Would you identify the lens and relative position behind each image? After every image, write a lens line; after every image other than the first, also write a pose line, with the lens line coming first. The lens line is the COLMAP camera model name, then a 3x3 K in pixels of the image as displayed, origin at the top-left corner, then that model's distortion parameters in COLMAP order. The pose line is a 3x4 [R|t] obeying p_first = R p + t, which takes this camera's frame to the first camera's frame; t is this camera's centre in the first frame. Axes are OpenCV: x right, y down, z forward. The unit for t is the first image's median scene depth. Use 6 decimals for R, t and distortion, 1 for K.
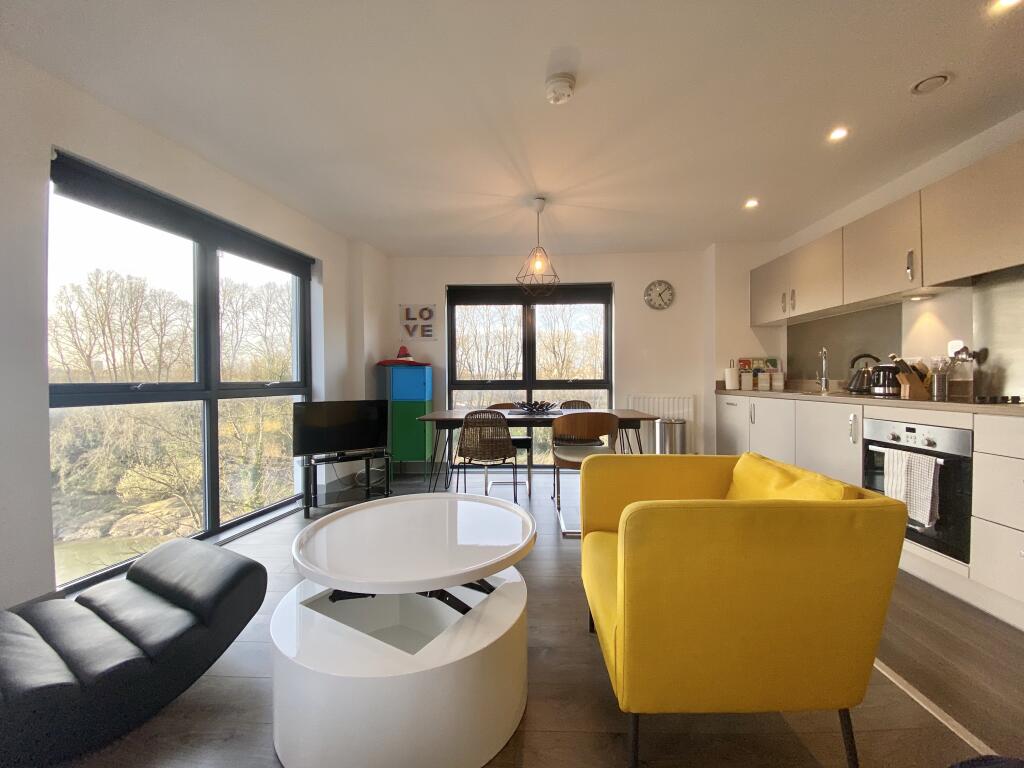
lens RADIAL K [[406.8, 0, 512.6], [0, 406.8, 381.9], [0, 0, 1]] dist [0.031458, -0.025853]
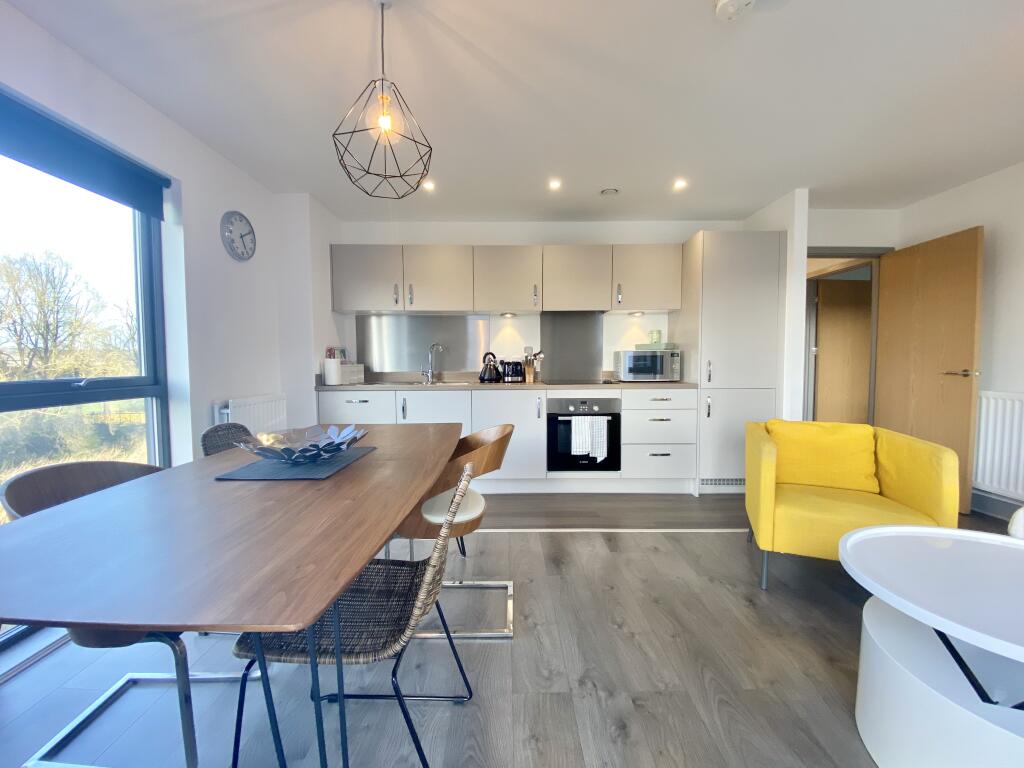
lens RADIAL K [[406.8, 0, 512.6], [0, 406.8, 381.9], [0, 0, 1]] dist [0.031458, -0.025853]
pose [[-0.045205, -0.041104, 0.998132, -0.363135], [0.011832, 0.999061, 0.041679, -0.020570], [-0.998908, 0.013694, -0.044676, 0.803565]]
